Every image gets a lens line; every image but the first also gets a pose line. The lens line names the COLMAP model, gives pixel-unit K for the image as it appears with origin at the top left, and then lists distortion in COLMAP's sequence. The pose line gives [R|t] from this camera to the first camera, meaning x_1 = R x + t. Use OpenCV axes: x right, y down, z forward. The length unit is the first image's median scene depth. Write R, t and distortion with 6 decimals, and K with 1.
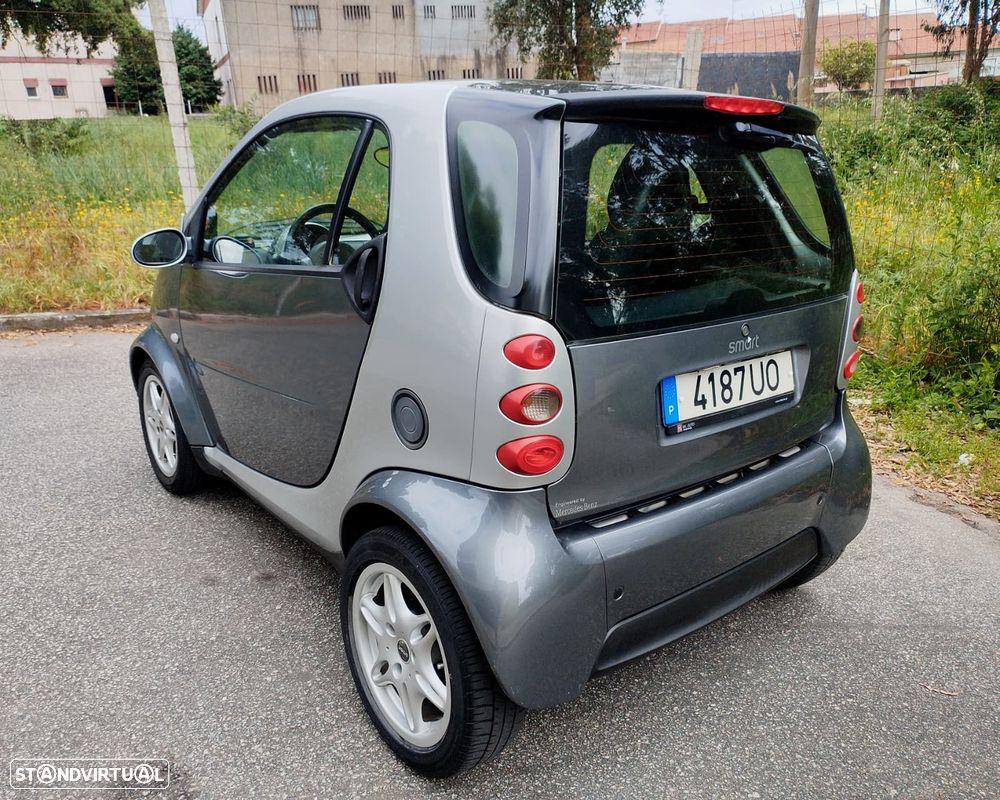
lens RADIAL K [[779.6, 0, 473.2], [0, 779.6, 399.3], [0, 0, 1]] dist [0.050880, -0.038199]
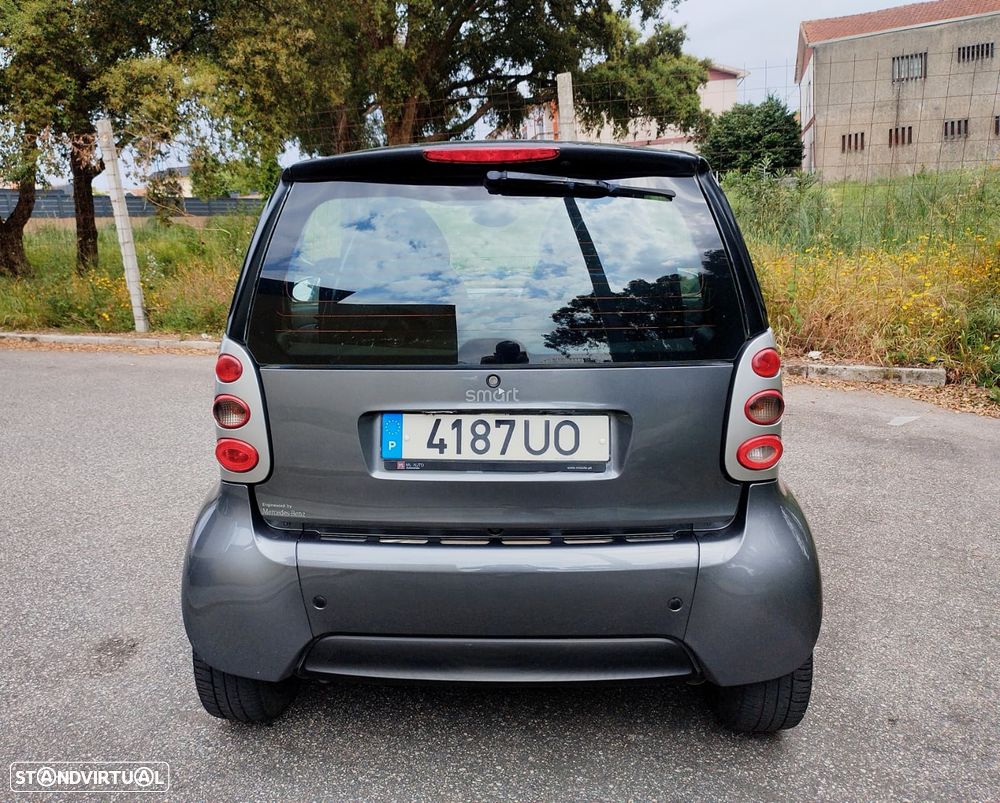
lens RADIAL K [[779.6, 0, 472.5], [0, 779.6, 403.4], [0, 0, 1]] dist [0.050880, -0.038199]
pose [[0.756586, 0.119122, -0.642952, 0.802590], [-0.164513, 0.986315, -0.010851, -0.038711], [0.632861, 0.113984, 0.765829, 0.211688]]
